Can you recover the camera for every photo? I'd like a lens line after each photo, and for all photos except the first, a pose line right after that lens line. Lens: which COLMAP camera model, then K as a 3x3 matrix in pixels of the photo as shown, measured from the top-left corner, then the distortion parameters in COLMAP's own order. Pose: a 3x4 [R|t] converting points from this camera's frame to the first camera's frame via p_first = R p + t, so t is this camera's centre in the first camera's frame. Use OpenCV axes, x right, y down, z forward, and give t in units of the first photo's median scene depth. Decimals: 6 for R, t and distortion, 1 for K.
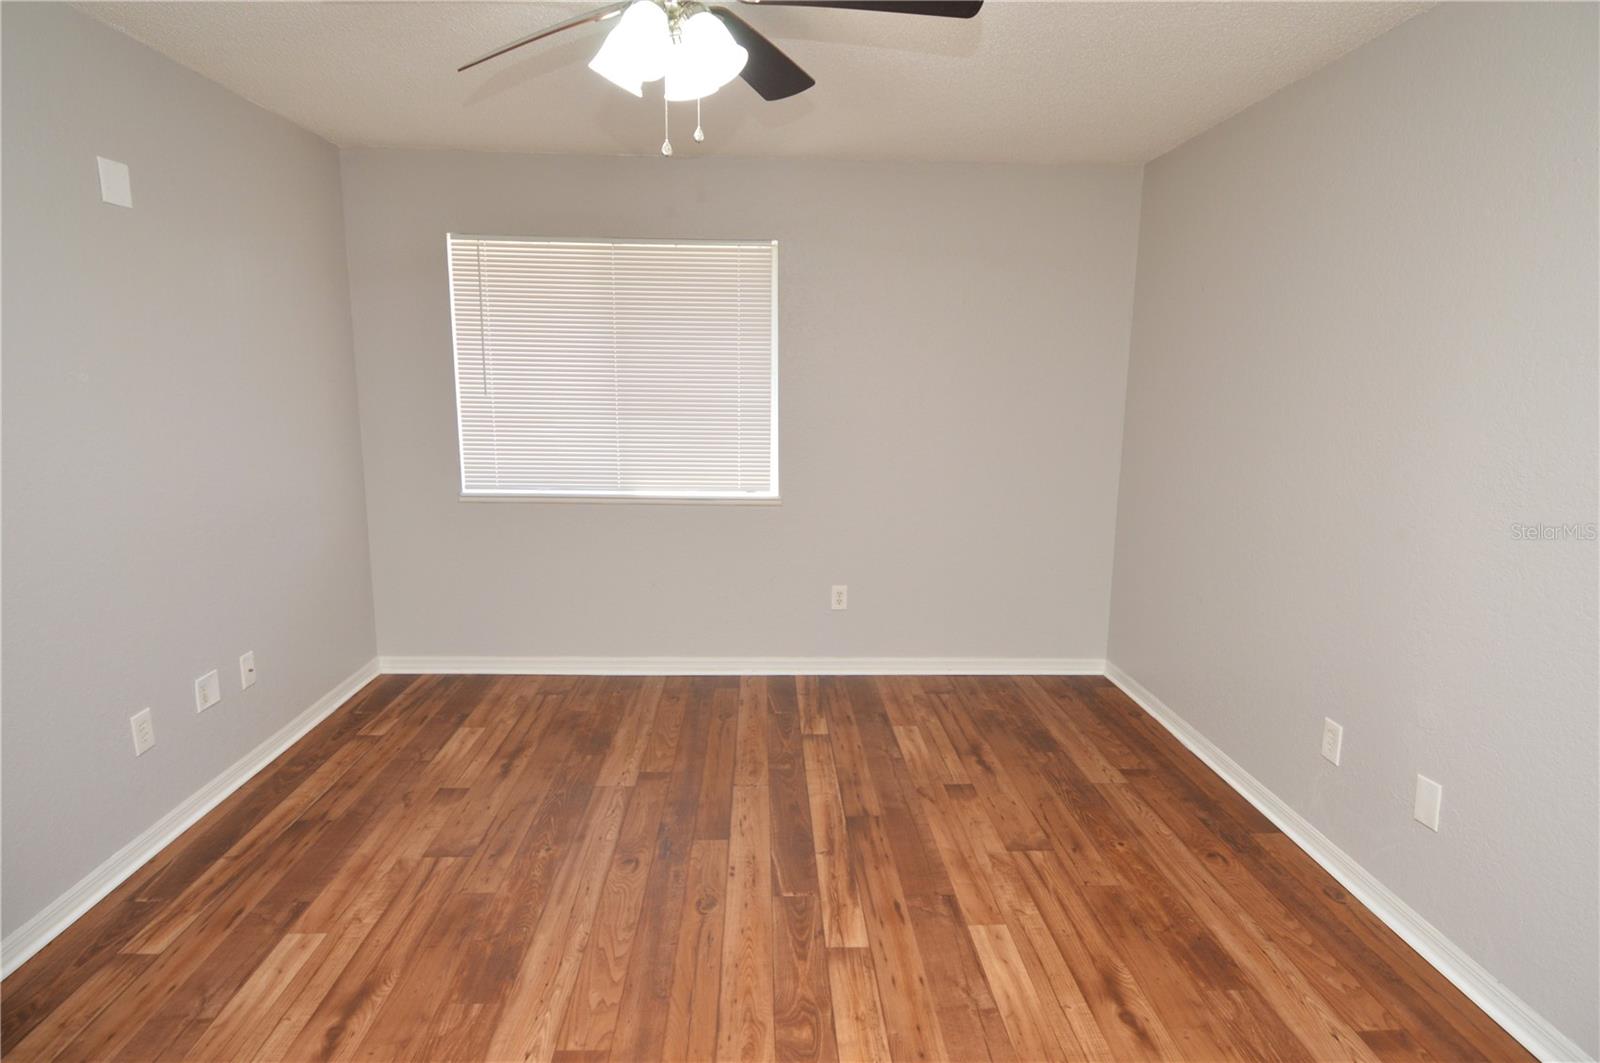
lens RADIAL K [[850.2, 0, 793.7], [0, 850.2, 526.3], [0, 0, 1]] dist [0.009463, -0.022768]
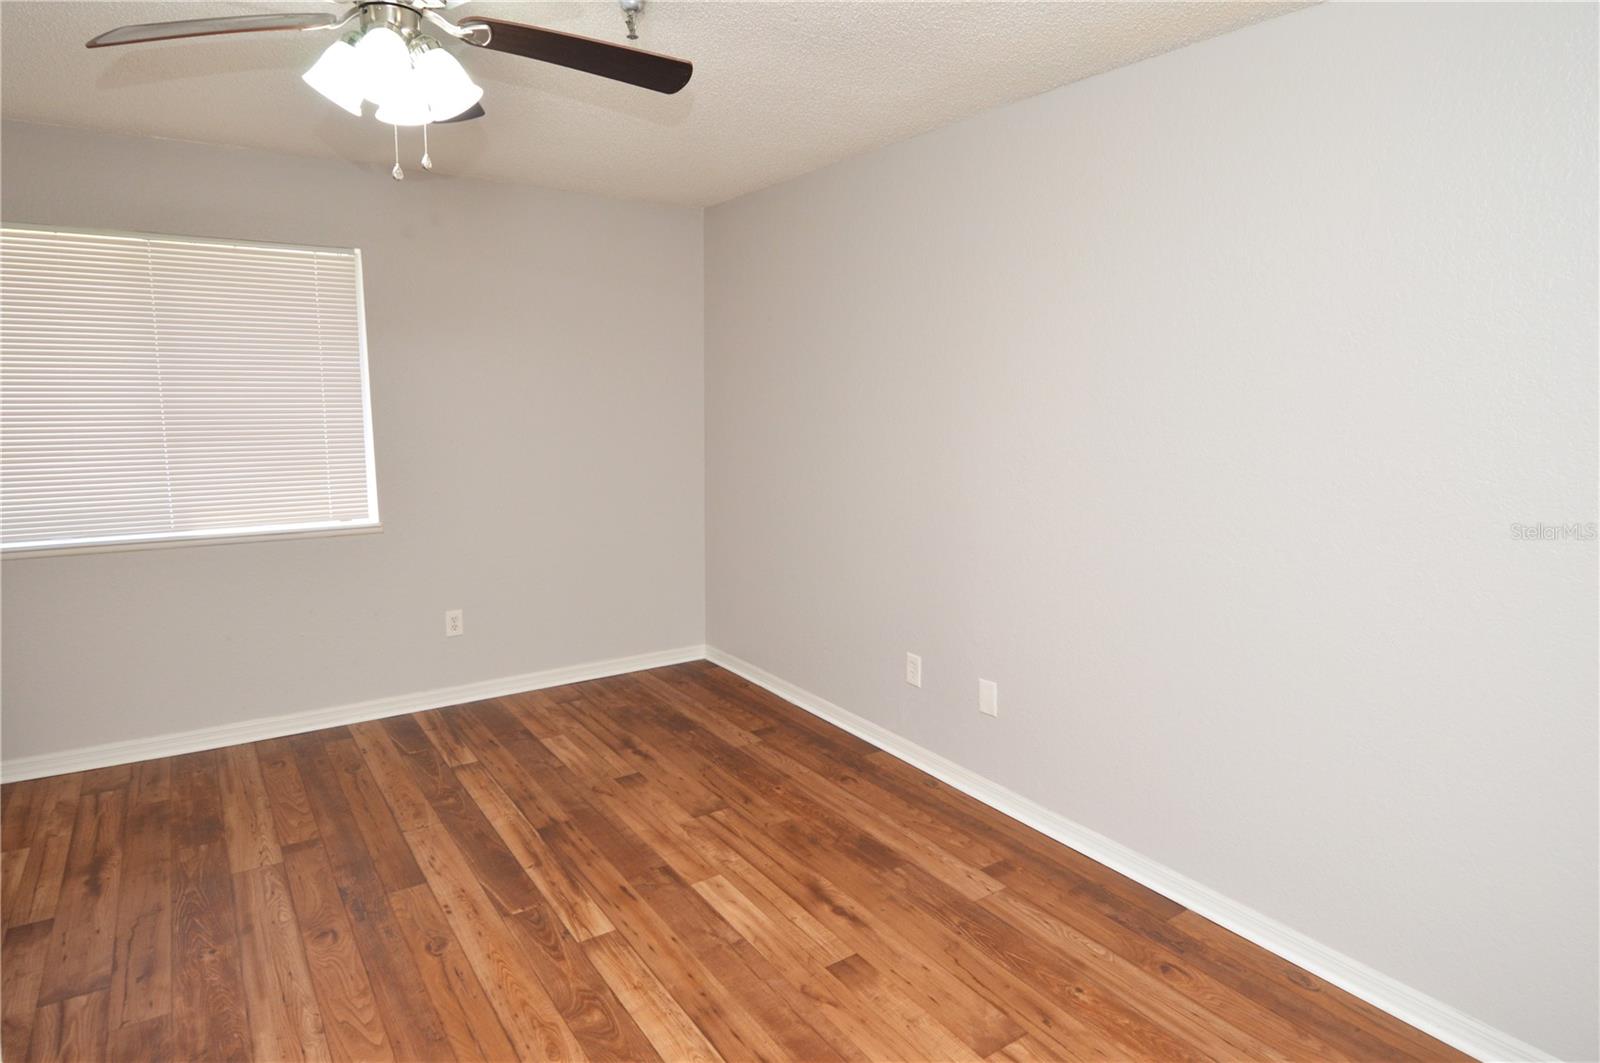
lens RADIAL K [[850.2, 0, 783.5], [0, 850.2, 518.8], [0, 0, 1]] dist [0.009463, -0.022768]
pose [[0.859037, -0.083332, 0.505086, -0.194275], [0.095307, 0.995446, 0.002139, 0.000046], [-0.502963, 0.046301, 0.863067, -0.042341]]
